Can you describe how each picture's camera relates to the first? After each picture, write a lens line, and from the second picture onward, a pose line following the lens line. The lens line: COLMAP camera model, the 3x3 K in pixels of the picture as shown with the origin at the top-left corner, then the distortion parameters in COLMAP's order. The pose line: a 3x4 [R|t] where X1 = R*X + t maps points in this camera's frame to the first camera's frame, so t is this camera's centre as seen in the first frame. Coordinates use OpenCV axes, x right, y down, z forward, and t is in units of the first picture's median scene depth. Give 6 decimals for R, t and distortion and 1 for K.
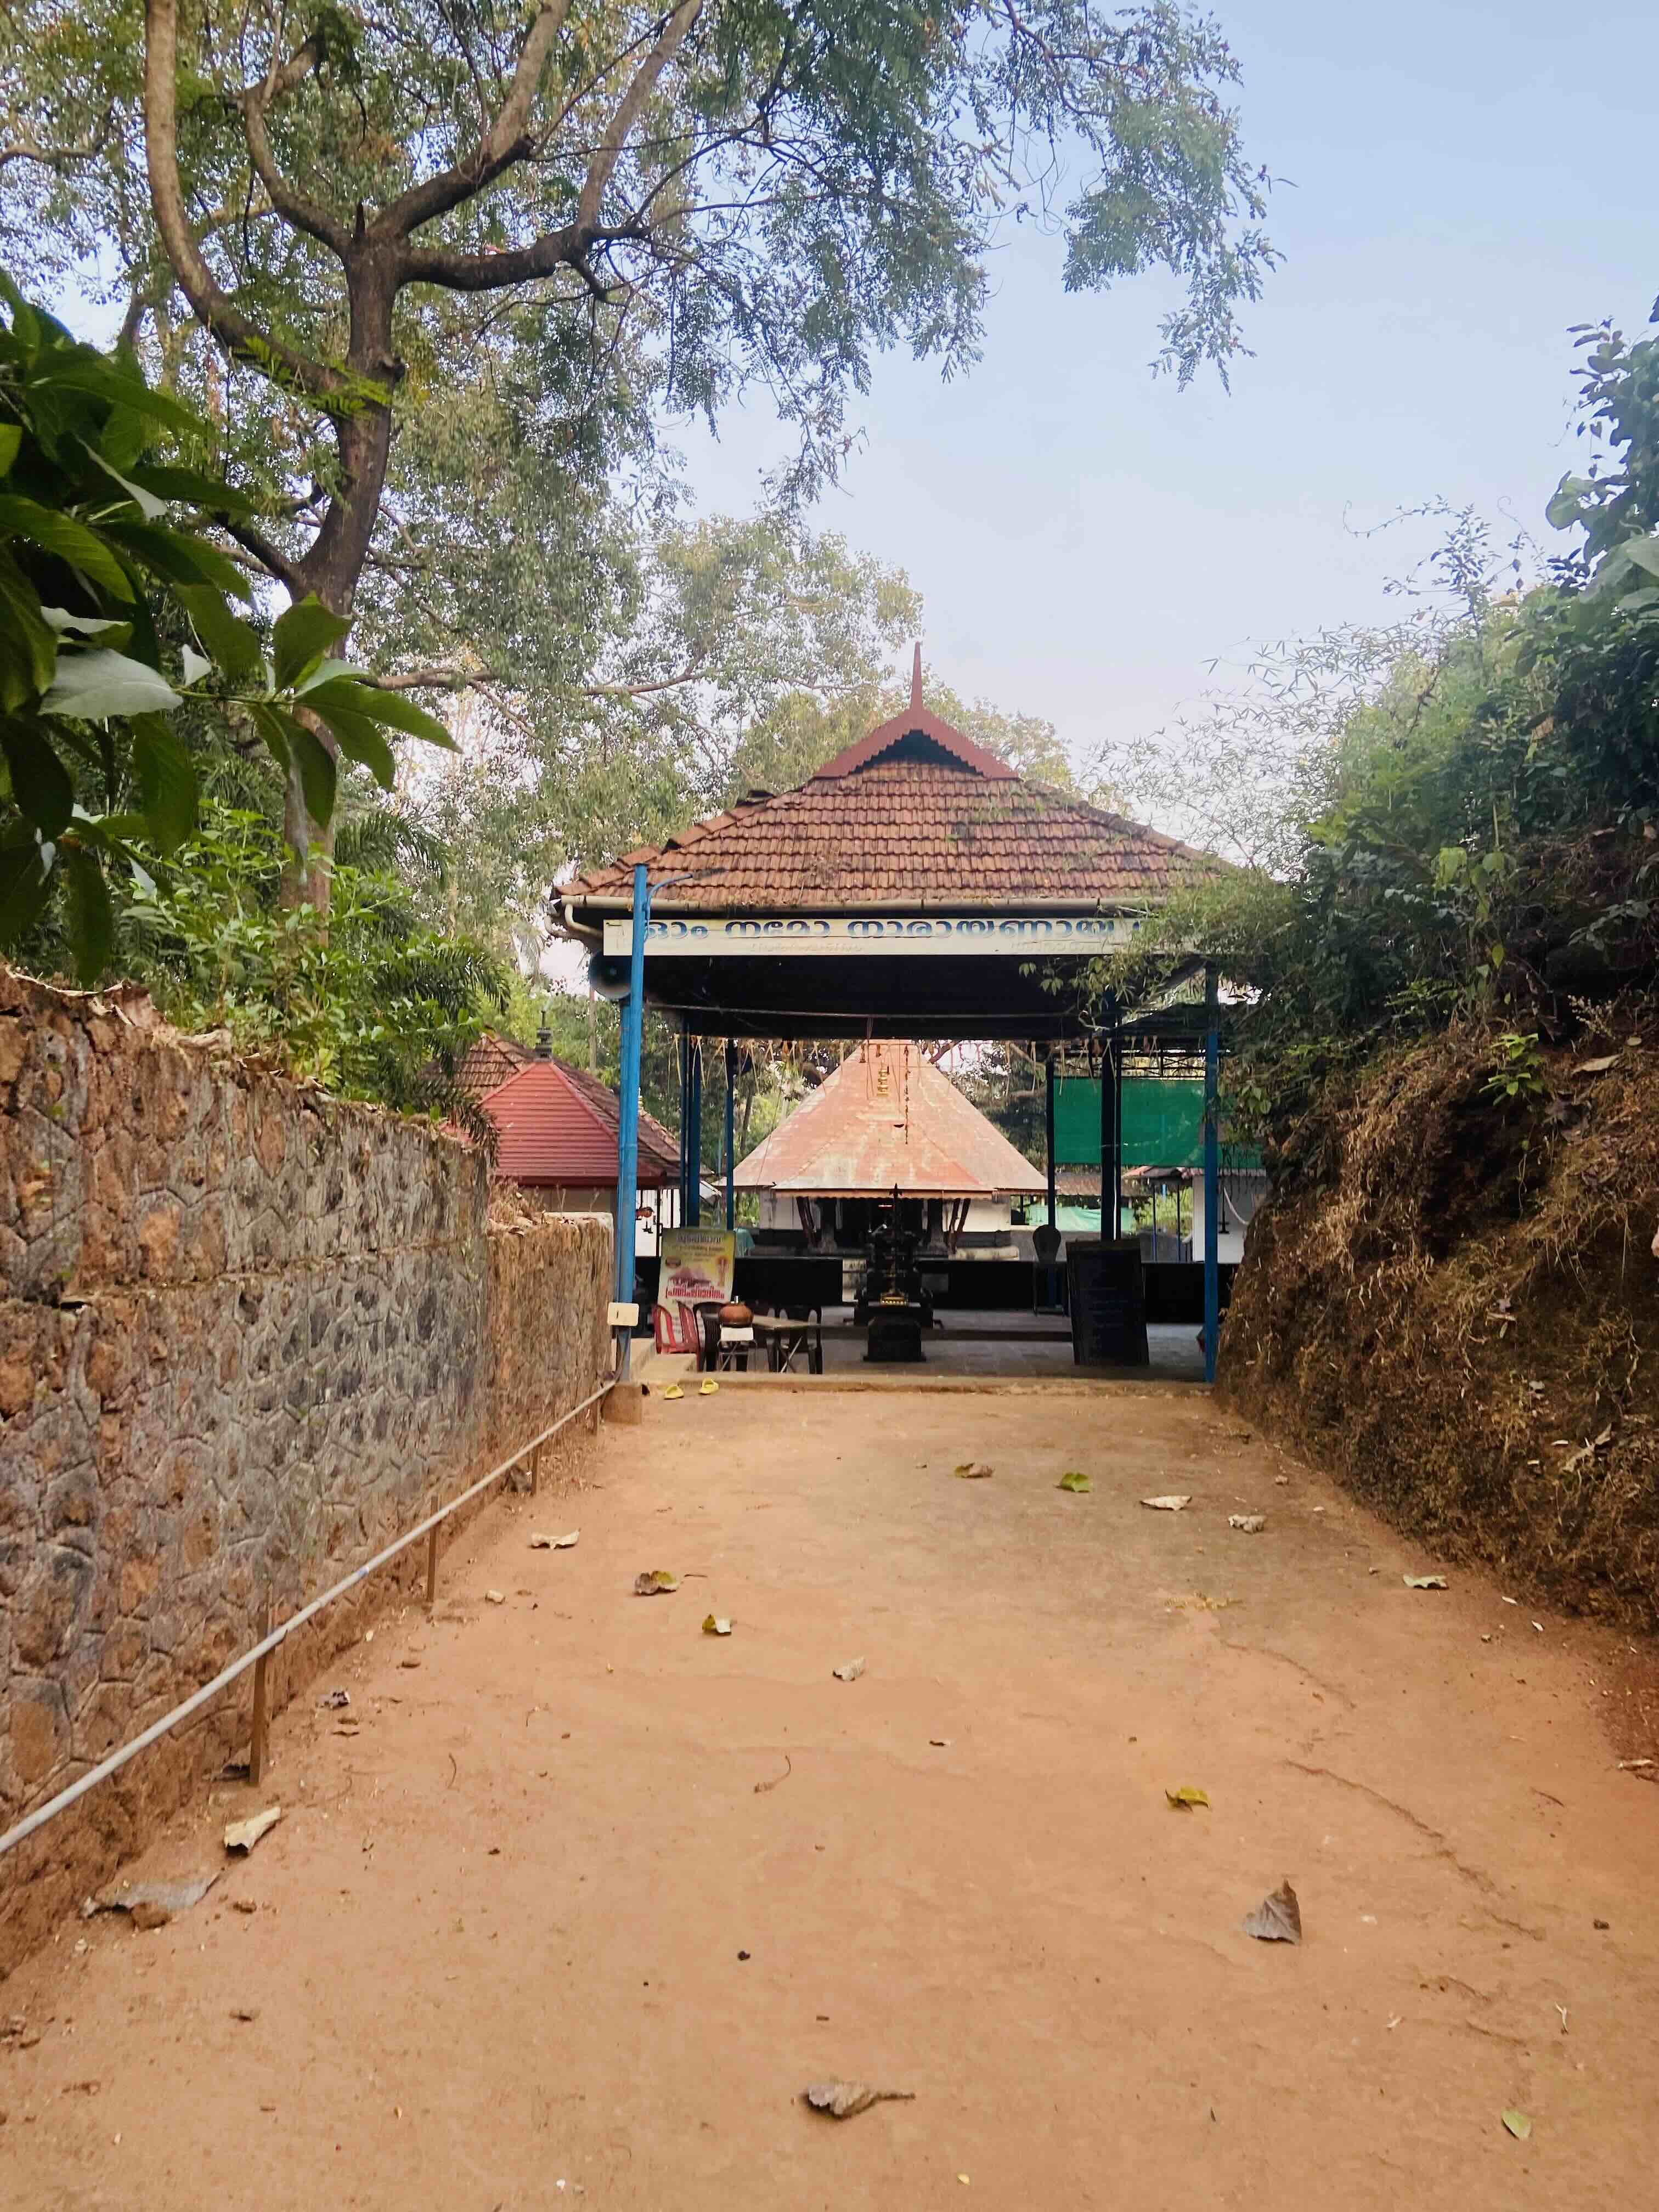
lens RADIAL K [[1701.3, 0, 840.8], [0, 1701.3, 1086.6], [0, 0, 1]] dist [0.153518, -0.184679]
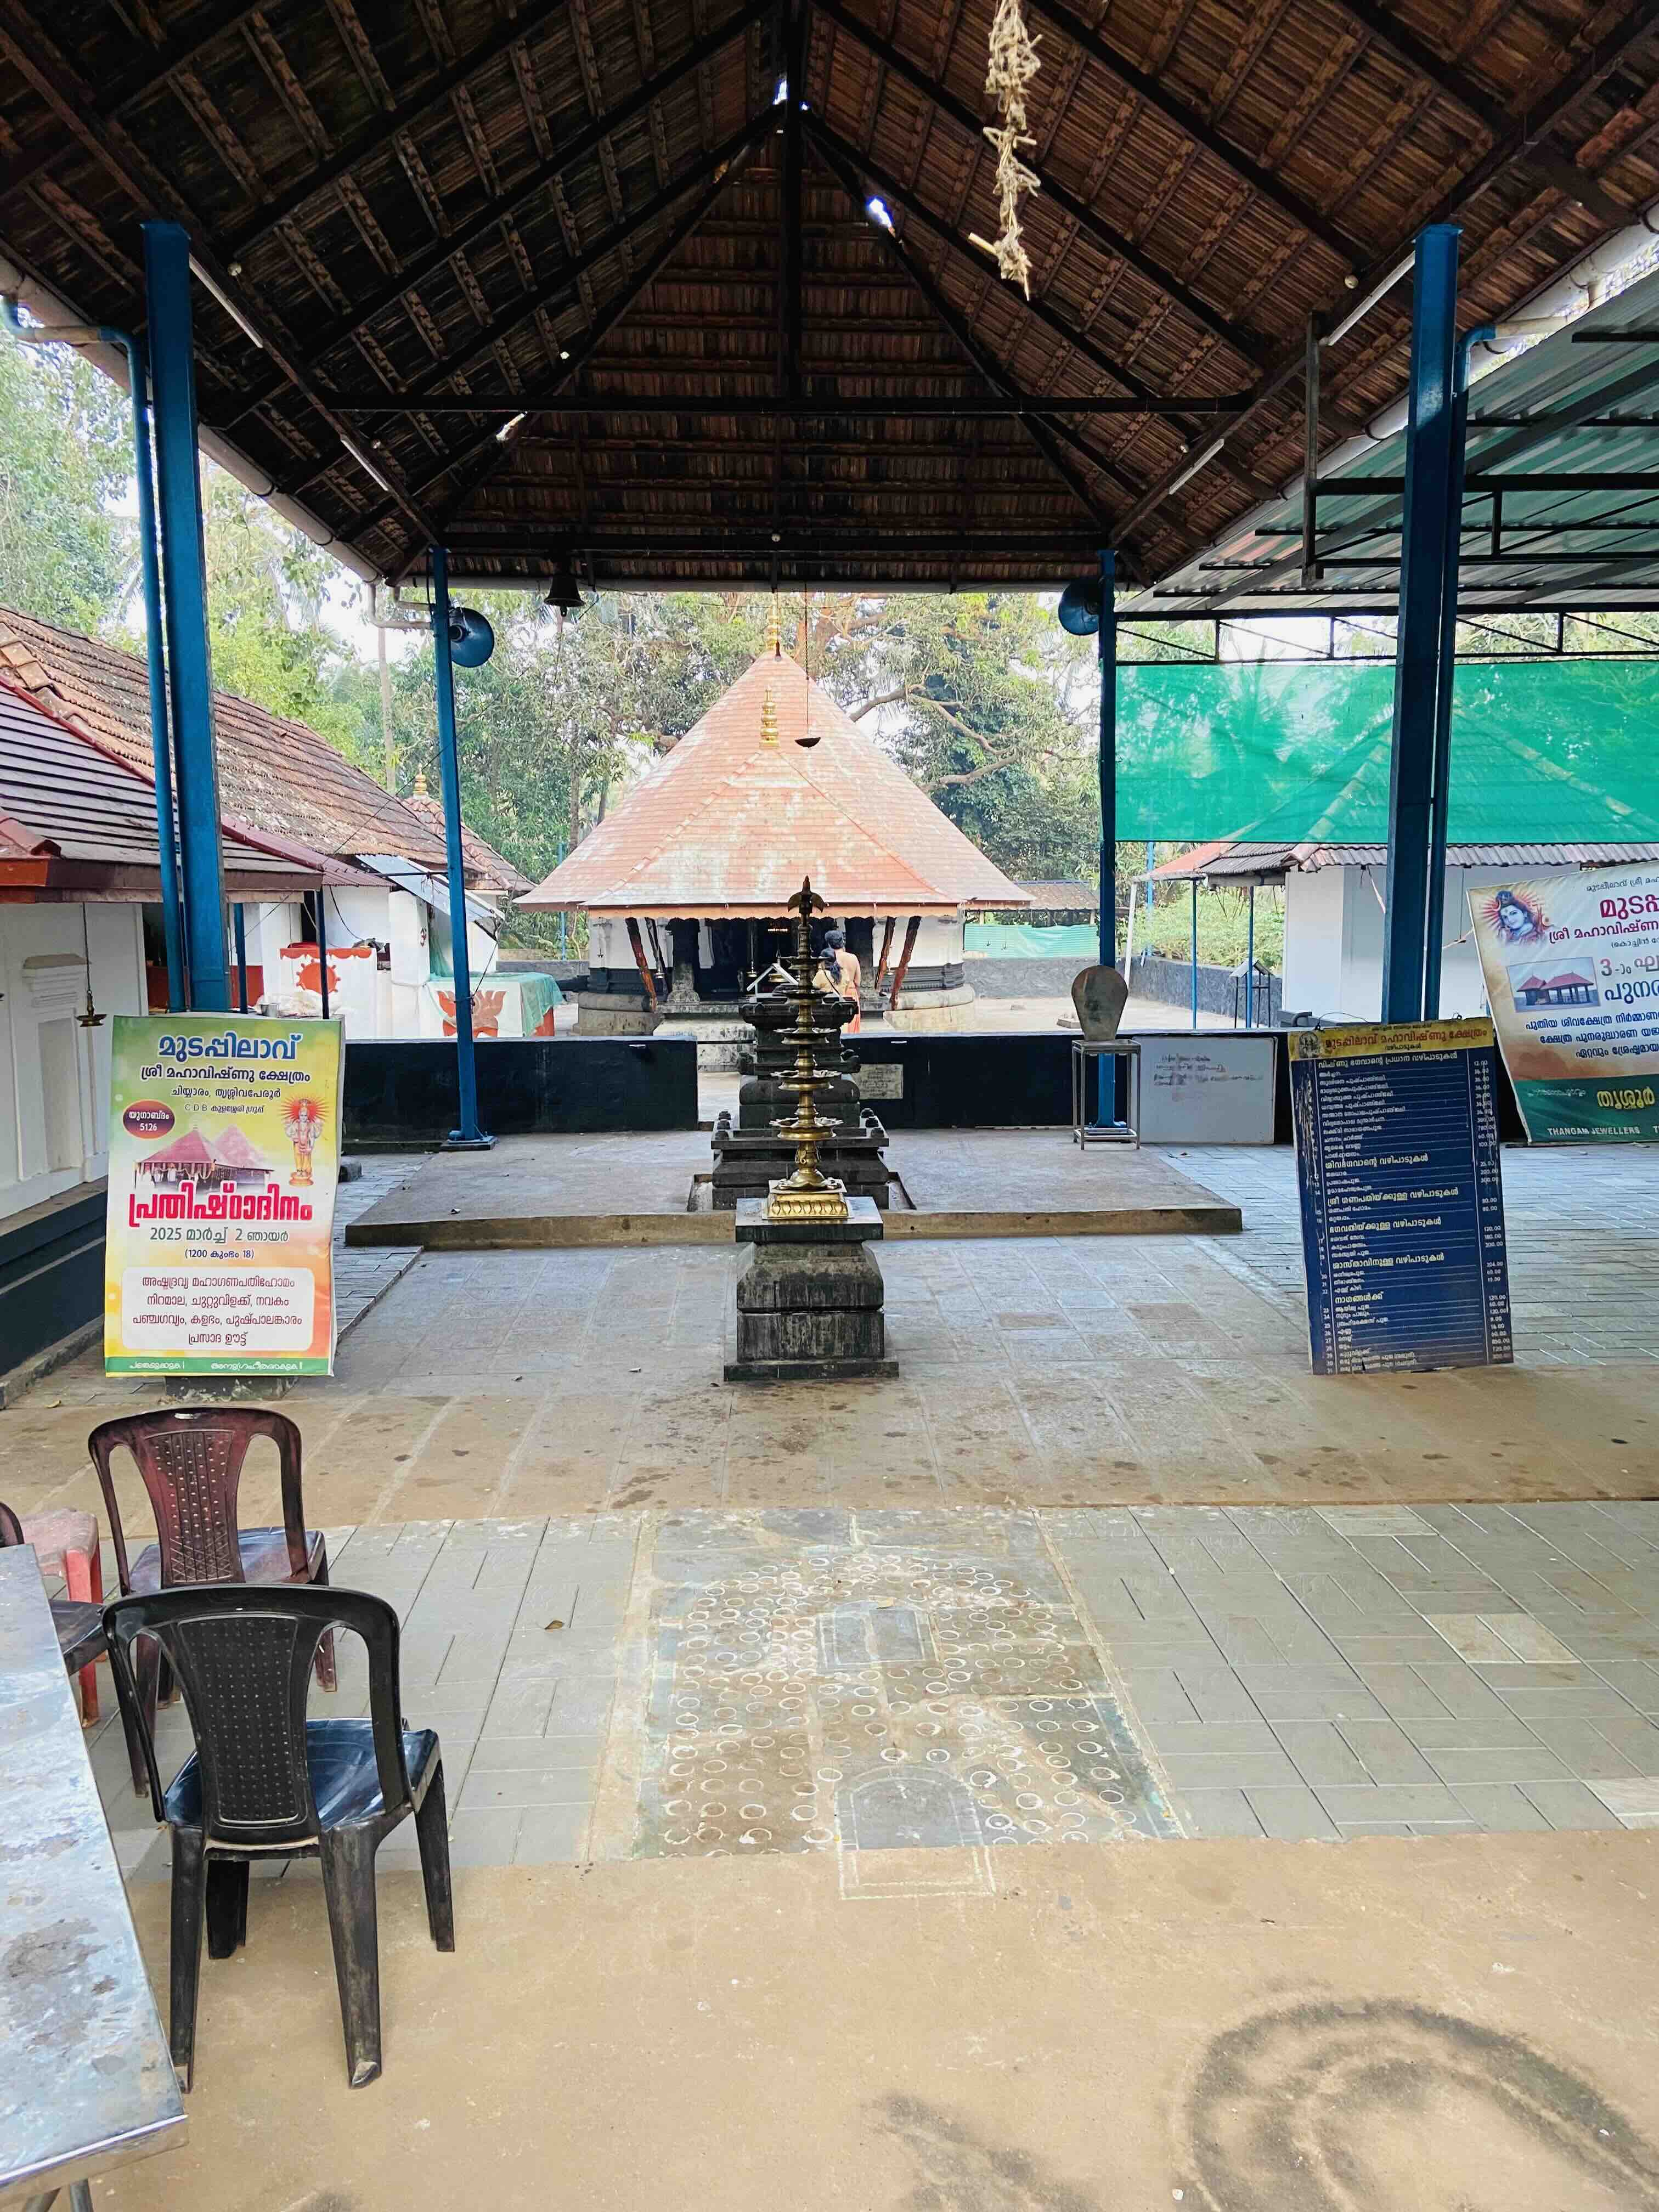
lens RADIAL K [[1701.3, 0, 840.8], [0, 1701.3, 1086.6], [0, 0, 1]] dist [0.153518, -0.184679]
pose [[0.997852, -0.024335, 0.060817, 0.022371], [0.014063, 0.986368, 0.163954, 0.055829], [-0.063977, -0.162746, 0.984592, 0.859341]]
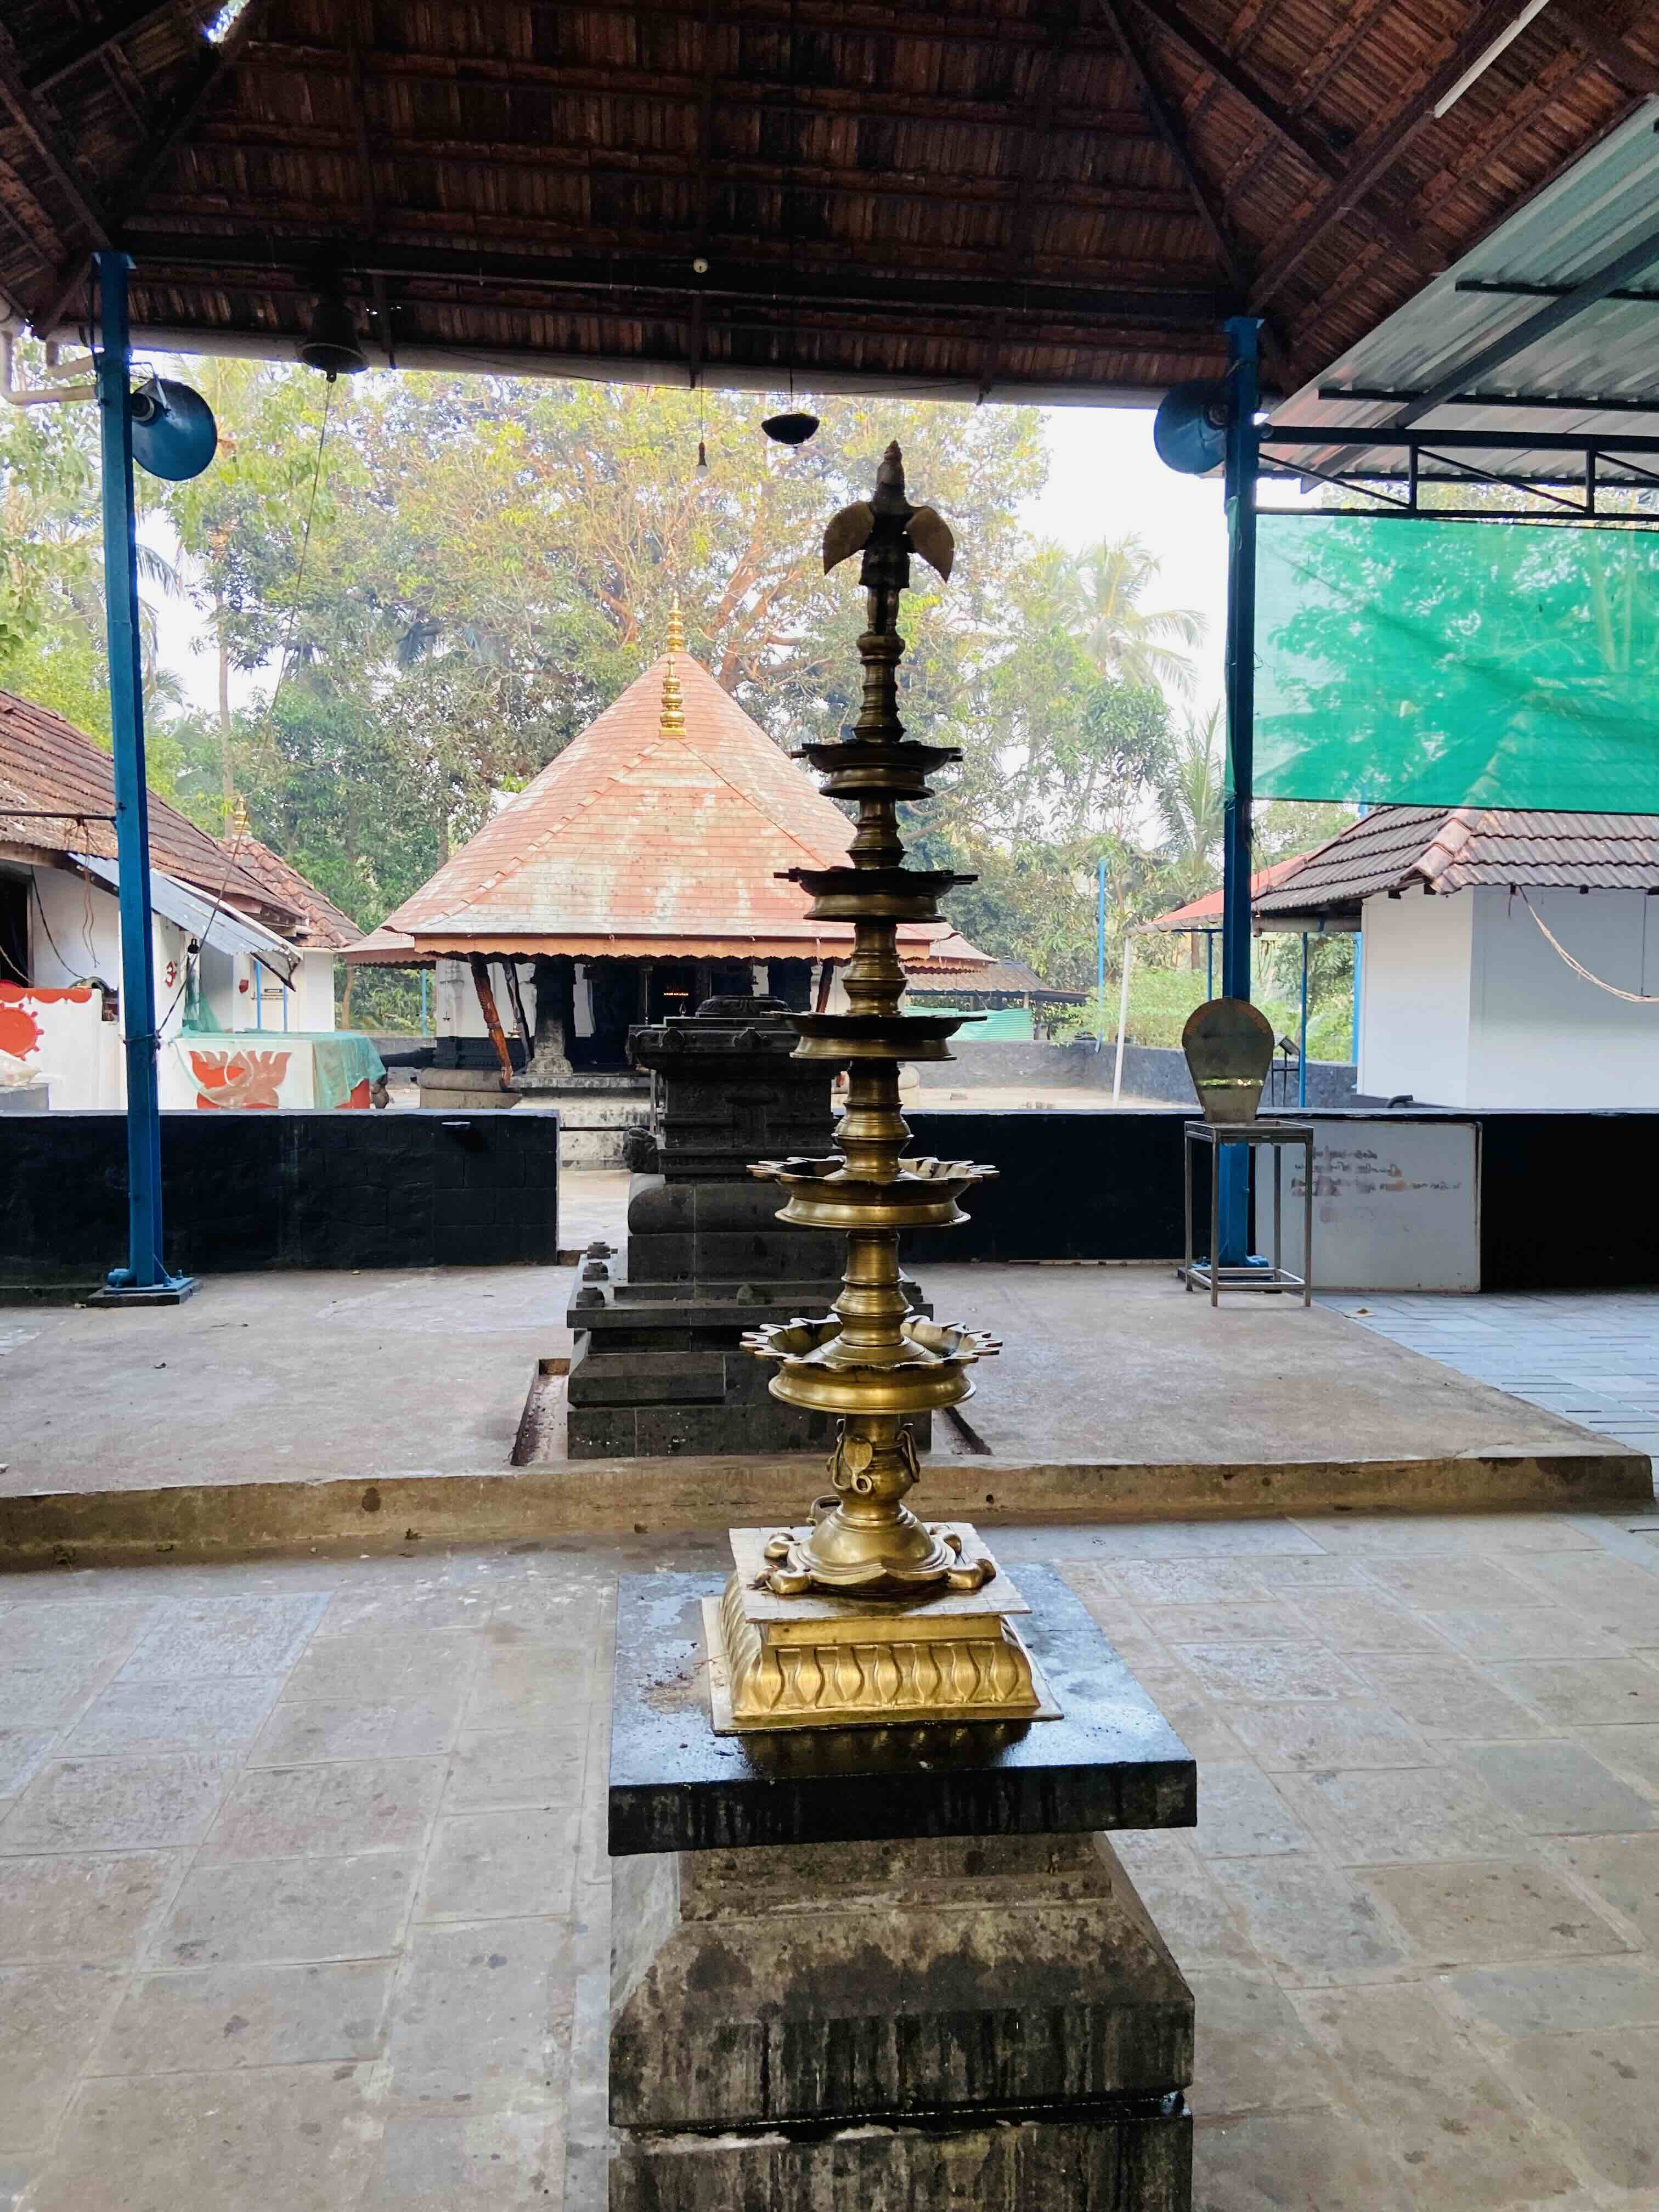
lens RADIAL K [[1701.3, 0, 840.8], [0, 1701.3, 1086.6], [0, 0, 1]] dist [0.153518, -0.184679]
pose [[0.991706, -0.009487, 0.128173, 0.021920], [-0.004145, 0.994392, 0.105674, 0.110186], [-0.128457, -0.105329, 0.986106, 1.200756]]
